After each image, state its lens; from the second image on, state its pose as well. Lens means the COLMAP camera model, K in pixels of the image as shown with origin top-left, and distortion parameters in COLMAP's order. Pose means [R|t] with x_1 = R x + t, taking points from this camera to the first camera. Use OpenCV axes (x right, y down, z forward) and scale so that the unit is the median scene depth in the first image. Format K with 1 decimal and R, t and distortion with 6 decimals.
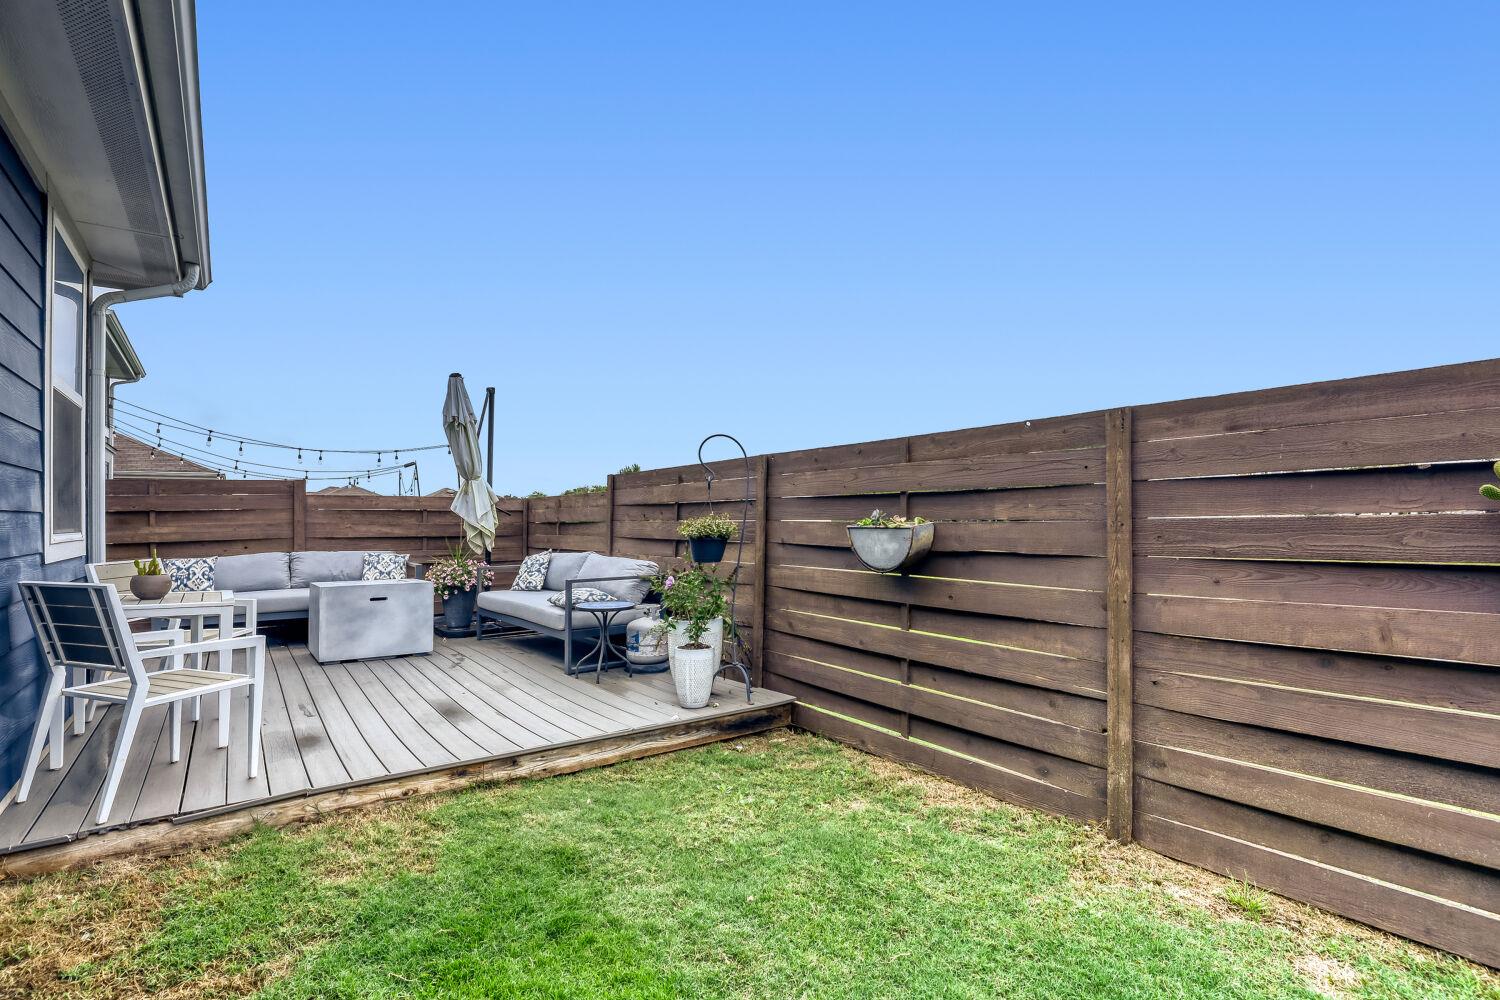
lens RADIAL K [[695.9, 0, 746.6], [0, 695.9, 510.4], [0, 0, 1]] dist [-0.023807, 0.000884]
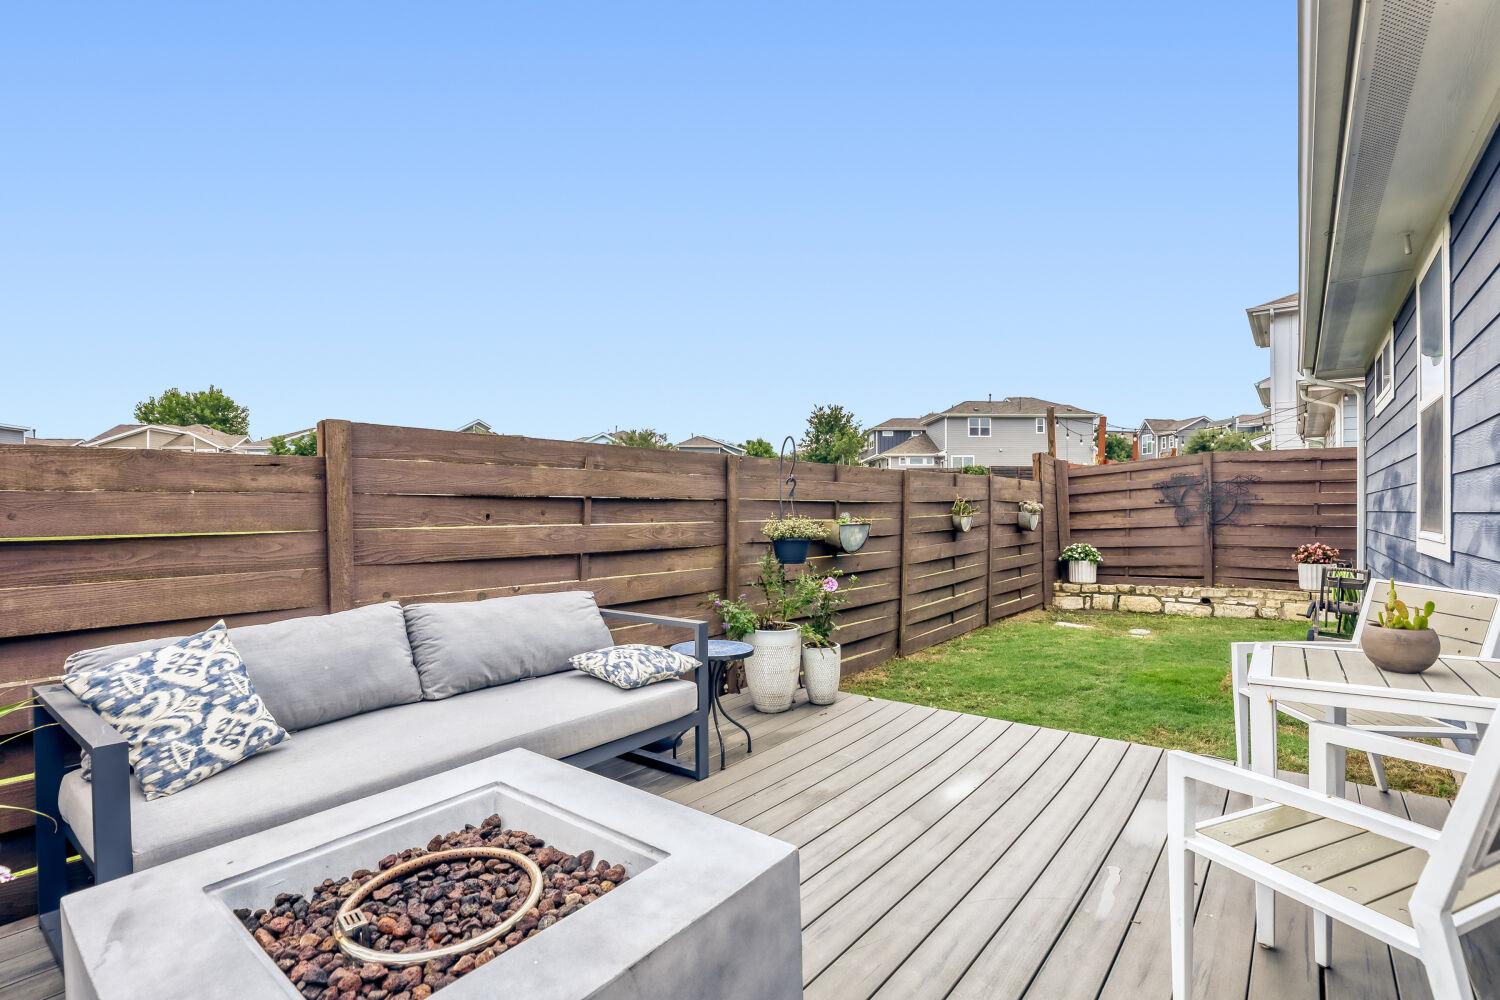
lens RADIAL K [[695.9, 0, 746.6], [0, 695.9, 510.4], [0, 0, 1]] dist [-0.023807, 0.000884]
pose [[-0.238624, 0.007746, 0.971081, -0.952409], [-0.006132, 0.999936, -0.009483, 0.008053], [-0.971093, -0.008218, -0.238561, 1.229585]]
